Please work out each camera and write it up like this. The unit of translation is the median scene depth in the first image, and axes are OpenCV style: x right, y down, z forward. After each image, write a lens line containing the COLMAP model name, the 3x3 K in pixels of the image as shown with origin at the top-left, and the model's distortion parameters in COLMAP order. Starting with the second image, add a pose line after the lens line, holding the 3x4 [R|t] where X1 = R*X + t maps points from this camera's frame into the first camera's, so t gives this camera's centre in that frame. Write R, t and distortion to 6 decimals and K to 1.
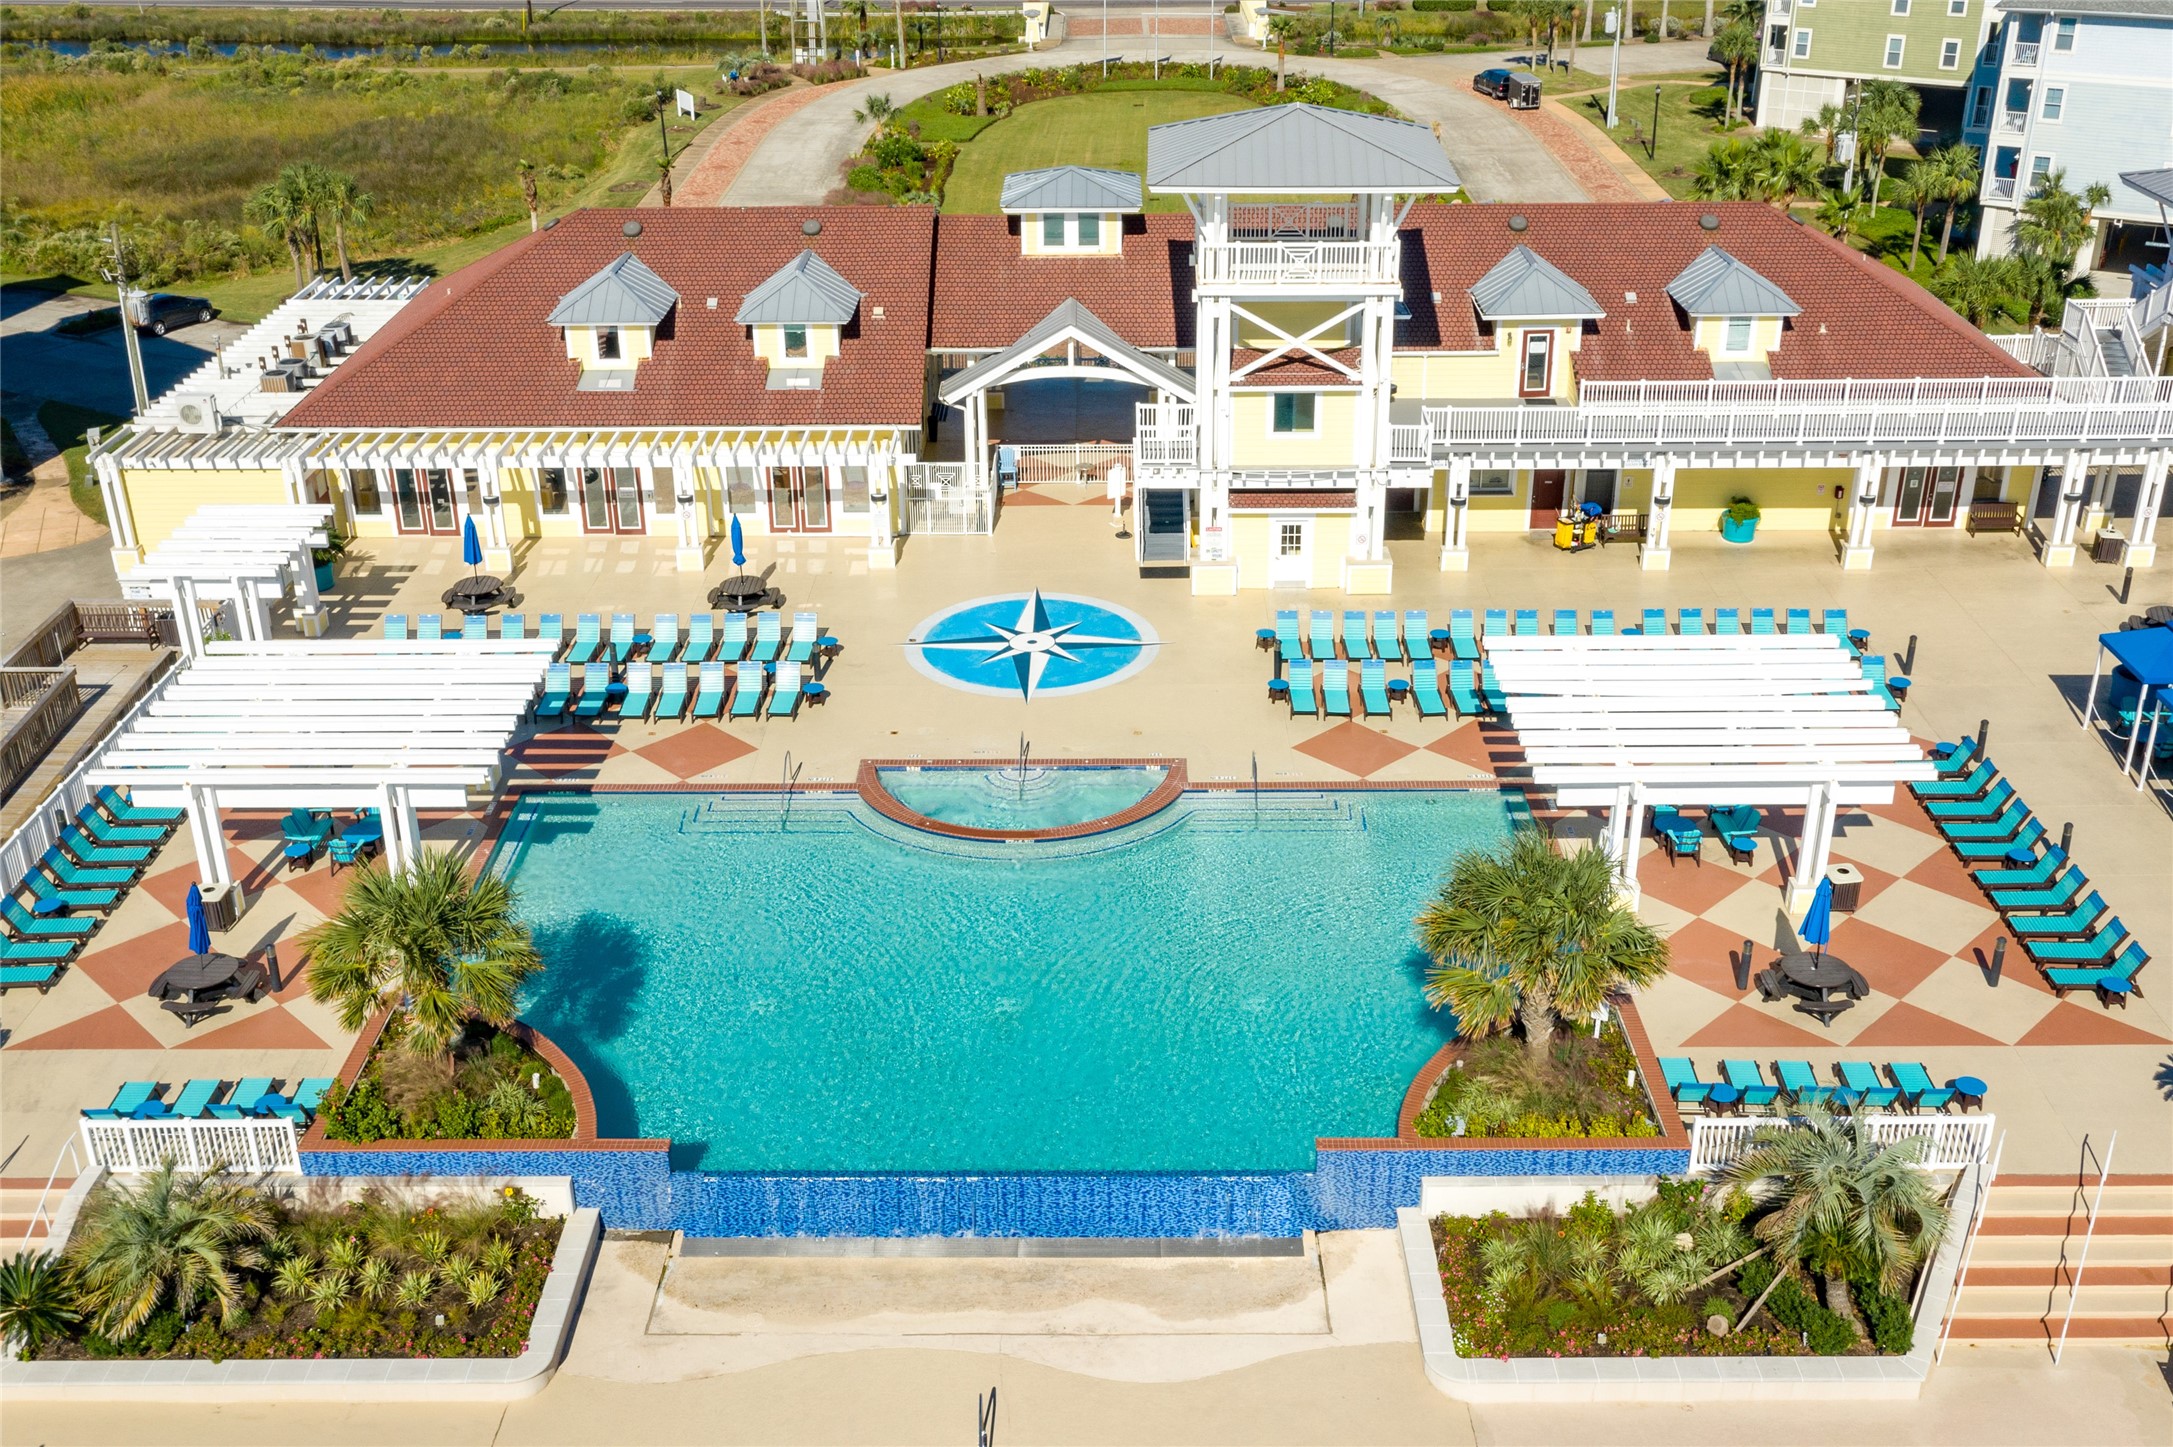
lens RADIAL K [[2145.4, 0, 1086.5], [0, 2145.4, 723.5], [0, 0, 1]] dist [-0.008590, 0.020924]
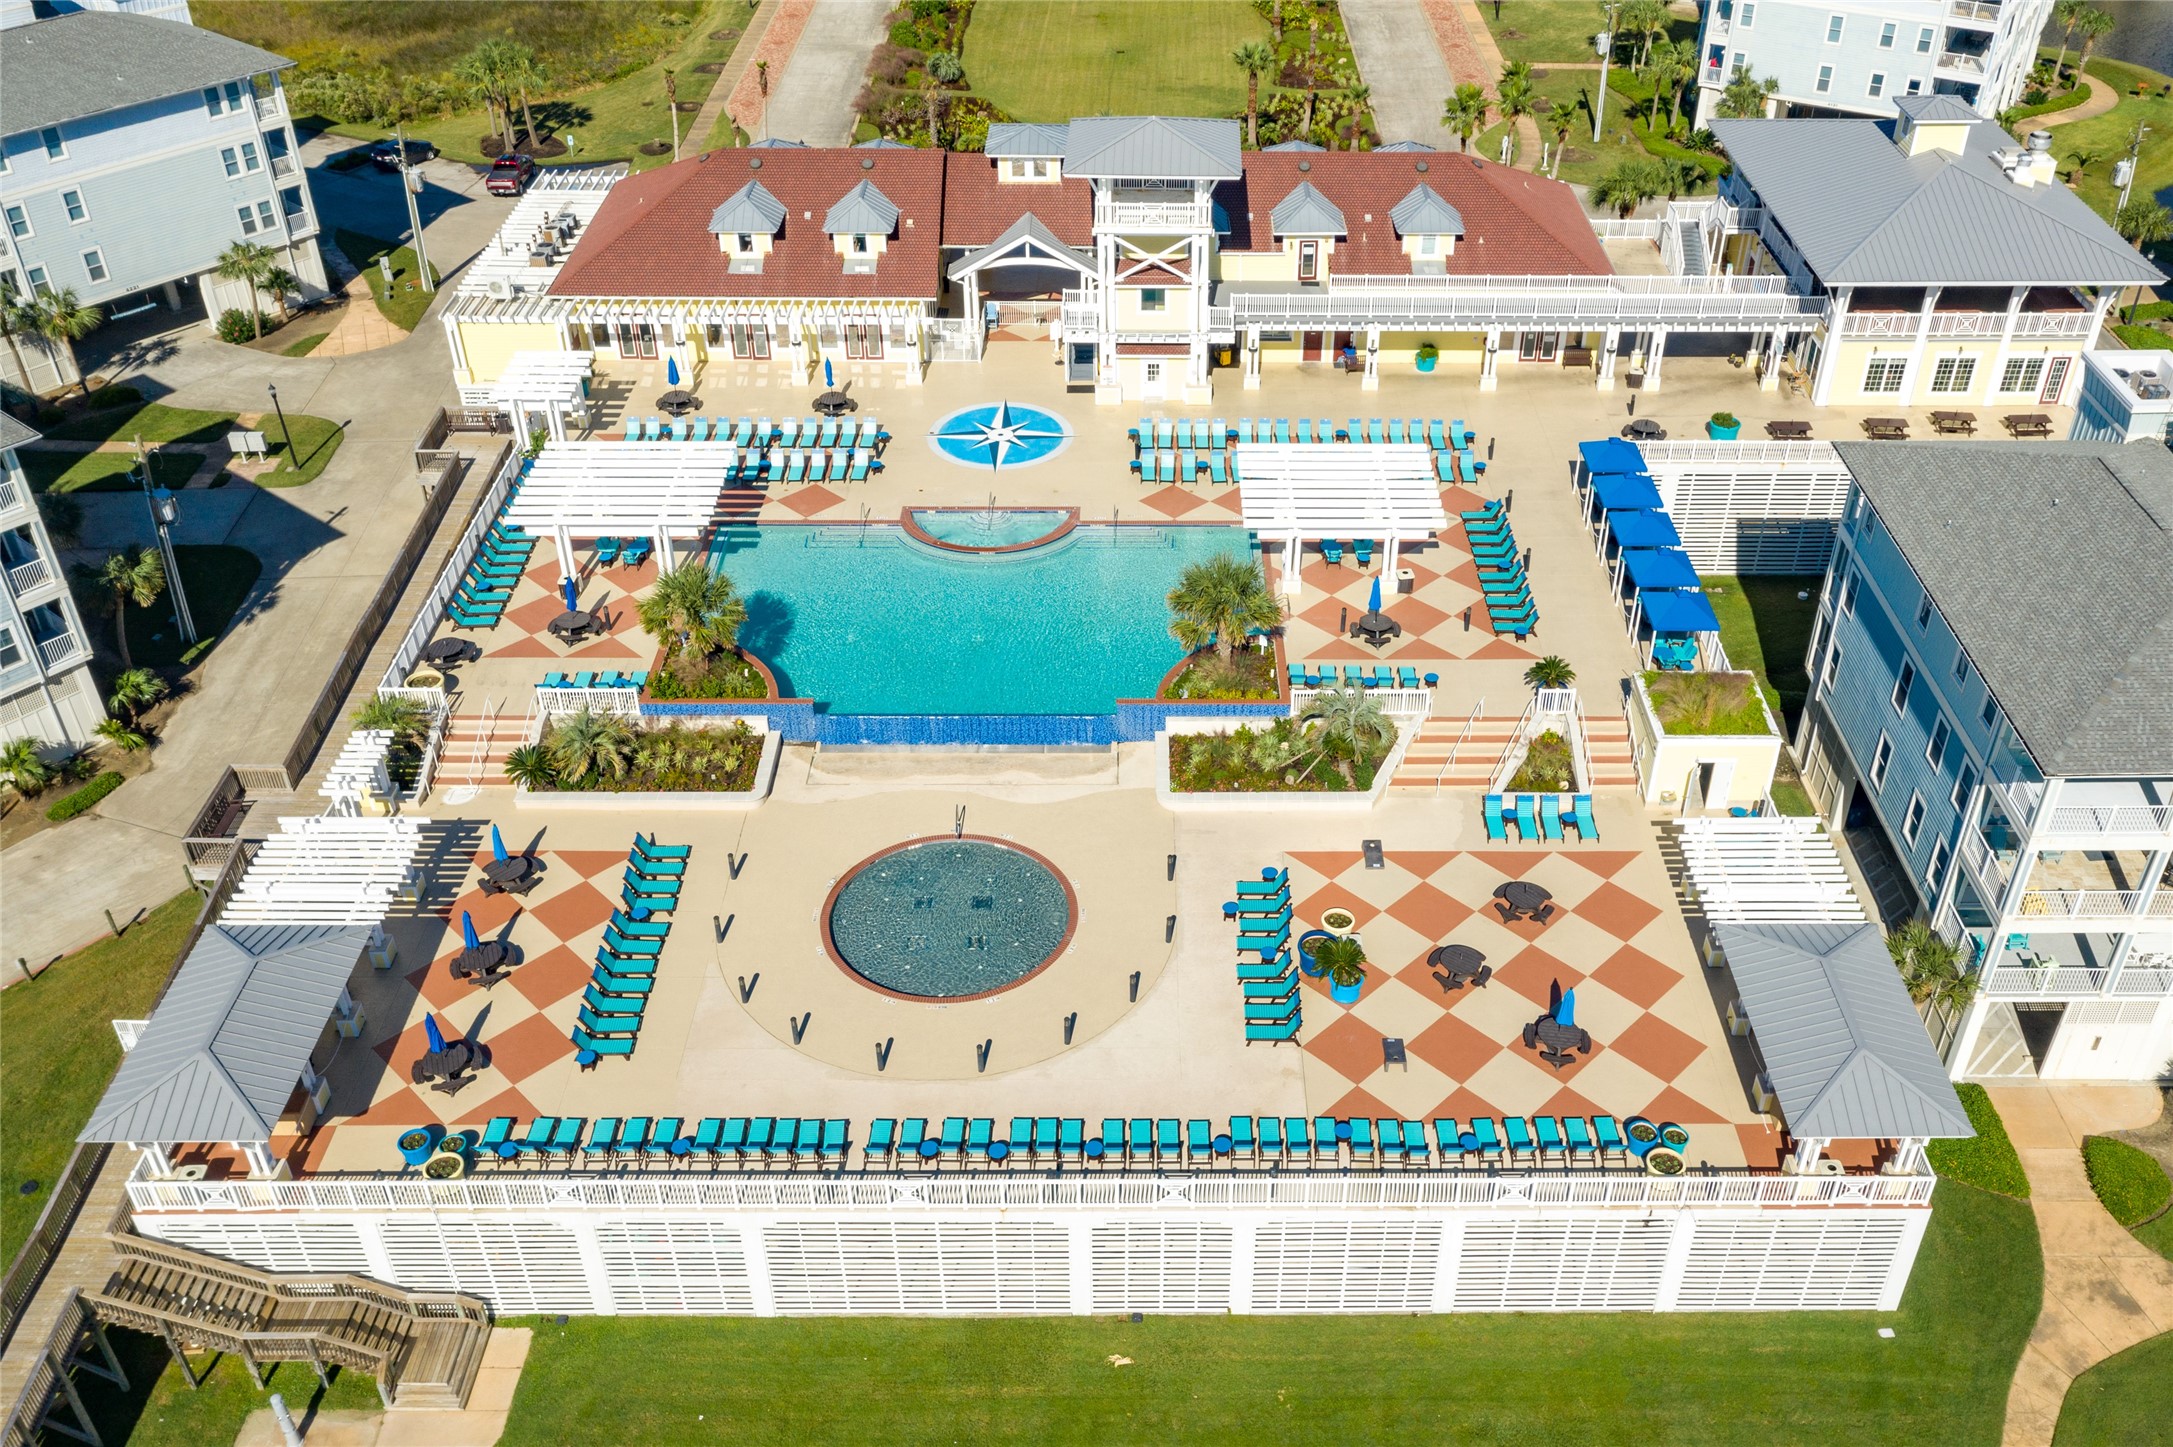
lens RADIAL K [[1907.0, 0, 1177.0], [0, 1907.0, 730.9], [0, 0, 1]] dist [-0.005461, 0.005017]
pose [[0.999455, 0.002535, 0.032916, 0.068521], [-0.008044, 0.985699, 0.168323, -0.063393], [-0.032018, -0.168496, 0.985182, -0.580498]]
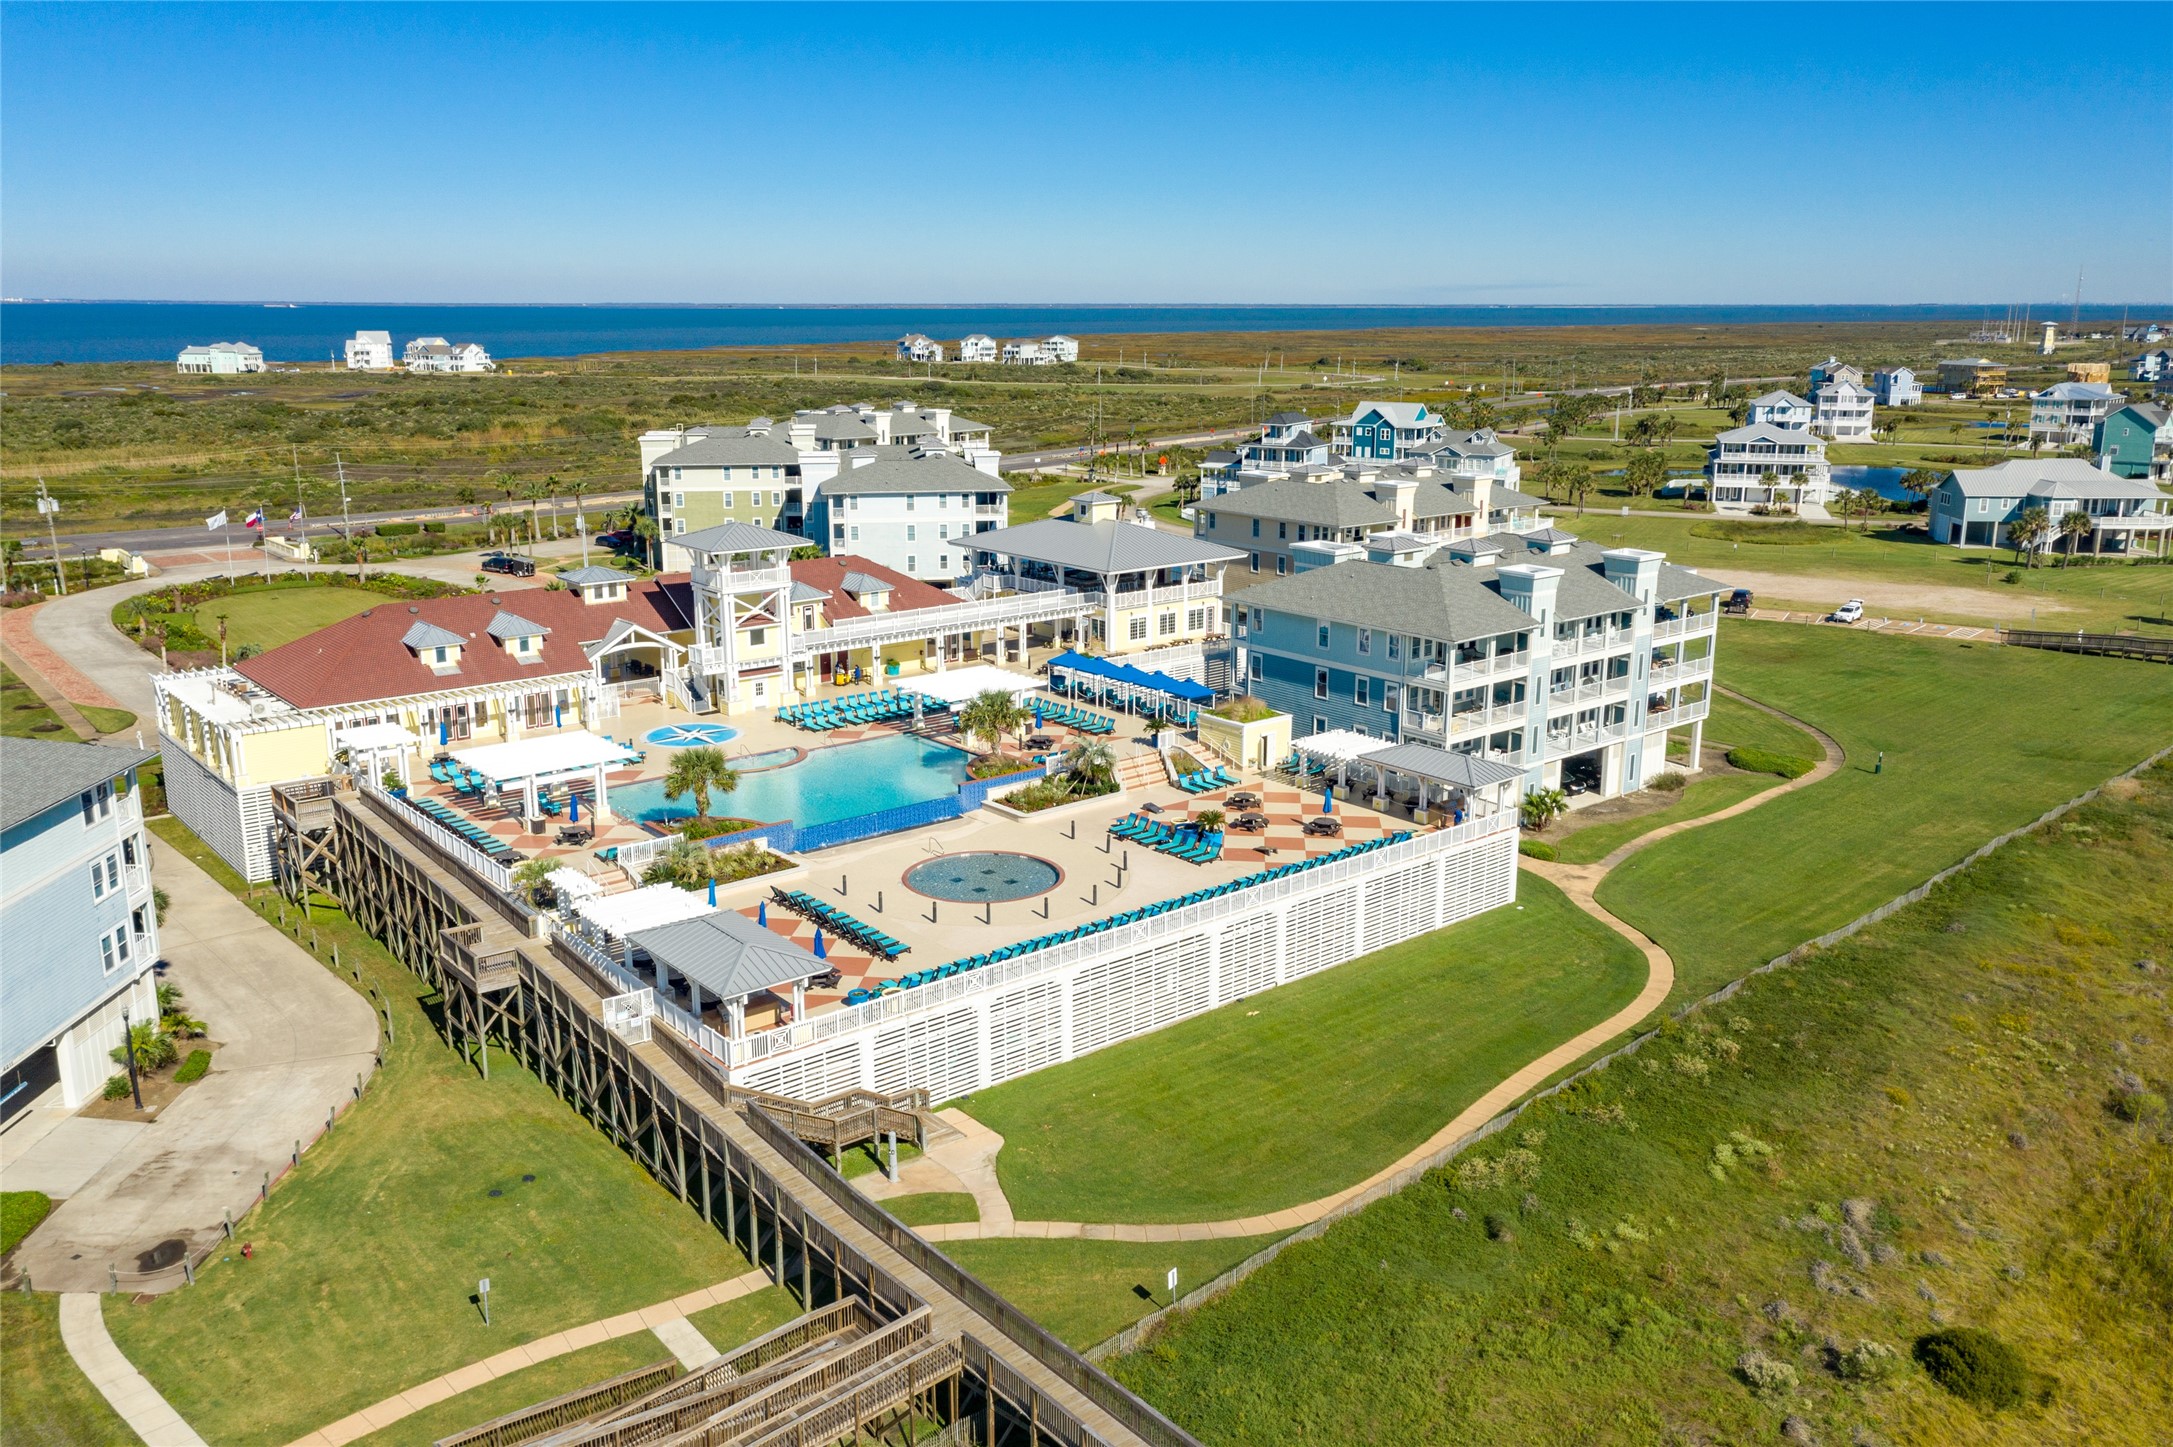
lens RADIAL K [[1698.6, 0, 1086.5], [0, 1698.6, 723.5], [0, 0, 1]] dist [0.001773, 0.005910]
pose [[0.764164, -0.145813, 0.628325, -0.918514], [0.278217, 0.953350, -0.117125, 0.309160], [-0.581936, 0.264314, 0.769083, -0.783276]]
